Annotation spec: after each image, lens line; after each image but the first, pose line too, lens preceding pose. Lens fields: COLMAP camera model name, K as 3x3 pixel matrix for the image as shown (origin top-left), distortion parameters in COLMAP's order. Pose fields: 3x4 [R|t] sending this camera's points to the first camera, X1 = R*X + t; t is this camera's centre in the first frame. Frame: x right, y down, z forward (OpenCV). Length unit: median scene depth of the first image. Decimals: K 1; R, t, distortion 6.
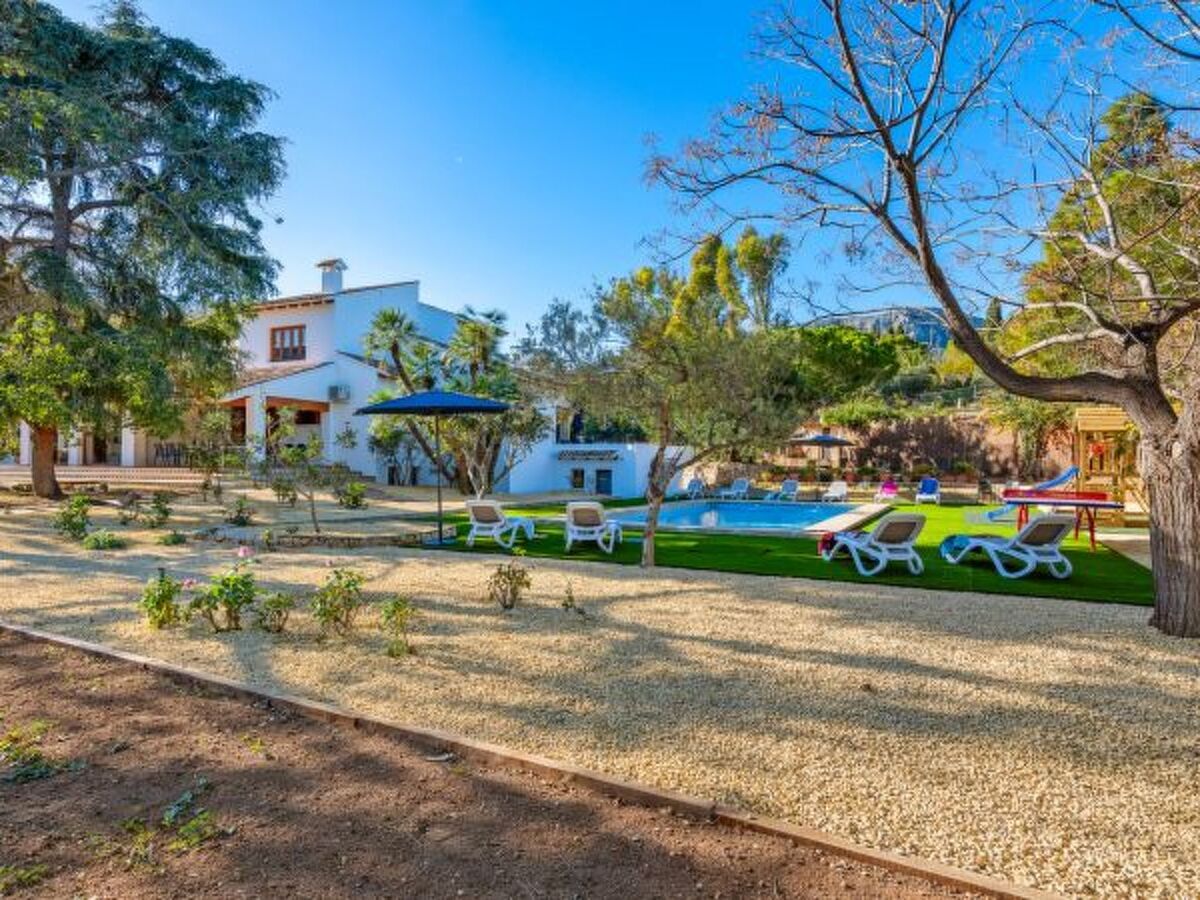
lens RADIAL K [[706.8, 0, 603.0], [0, 706.8, 454.1], [0, 0, 1]] dist [0.003918, 0.001374]
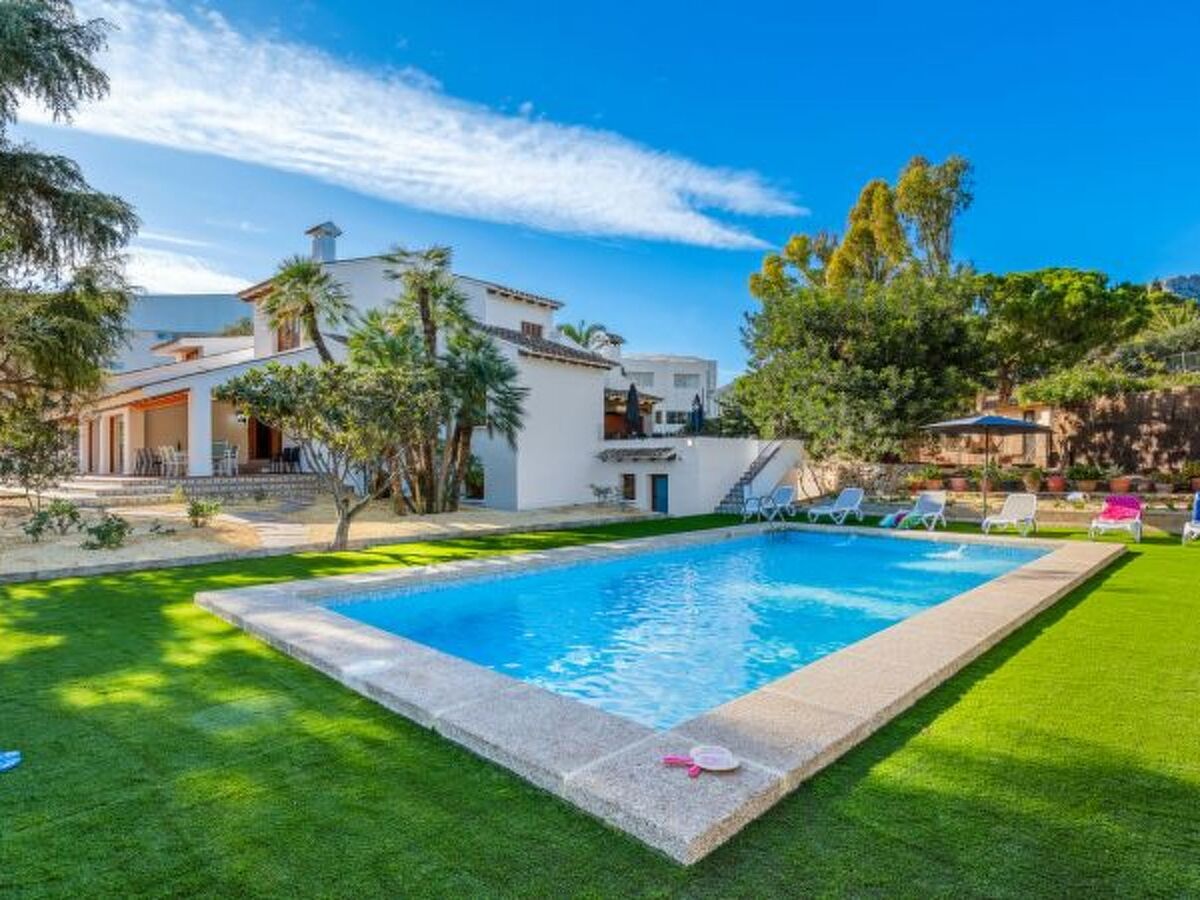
lens RADIAL K [[666.0, 0, 605.9], [0, 666.0, 450.1], [0, 0, 1]] dist [0.001107, -0.000402]
pose [[0.954972, -0.018810, -0.296099, 0.140503], [0.017016, 0.999818, -0.008635, 0.002262], [0.296208, 0.003207, 0.955118, 0.307234]]
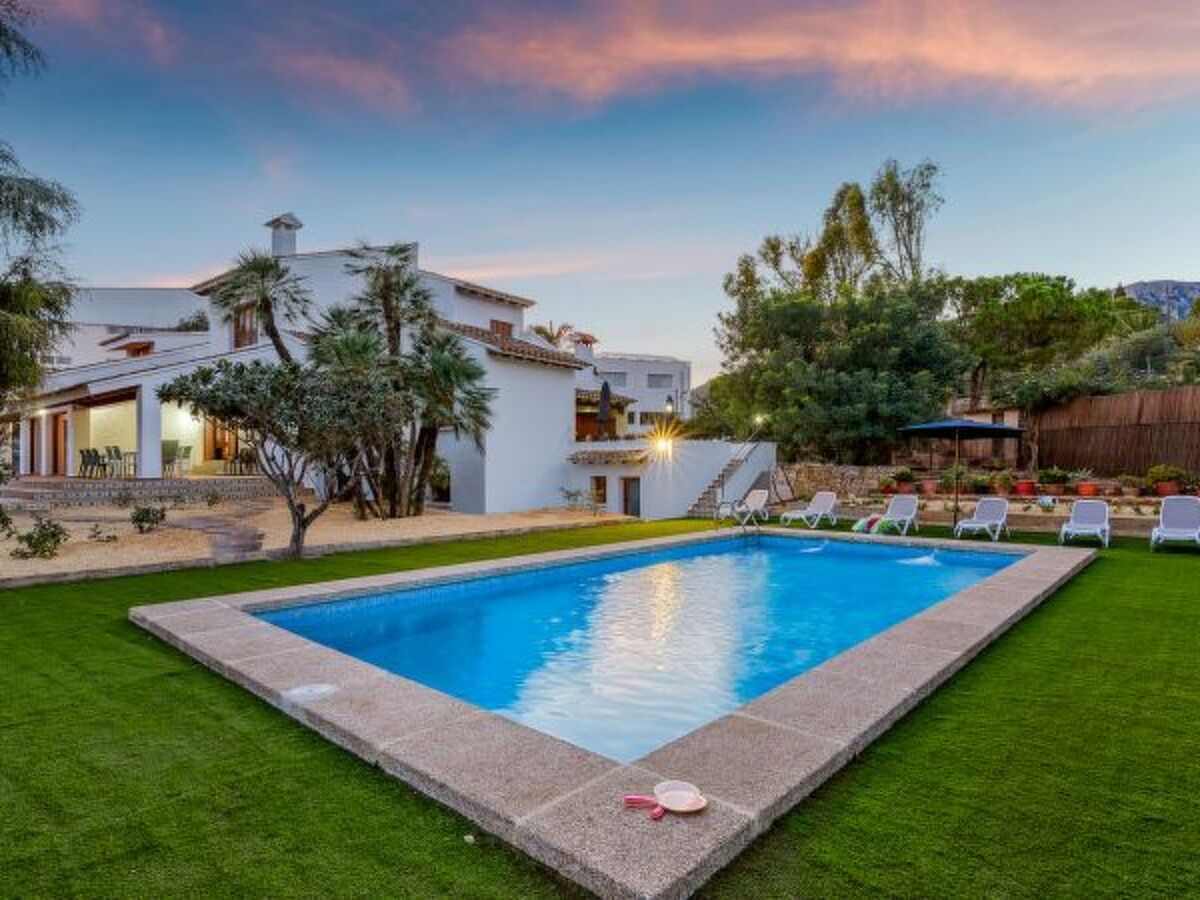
lens RADIAL K [[666.0, 0, 605.9], [0, 666.0, 450.1], [0, 0, 1]] dist [0.001107, -0.000402]
pose [[0.965472, -0.014347, -0.260111, 0.140137], [0.013126, 0.999893, -0.006429, -0.000954], [0.260175, 0.002793, 0.965557, 0.322453]]
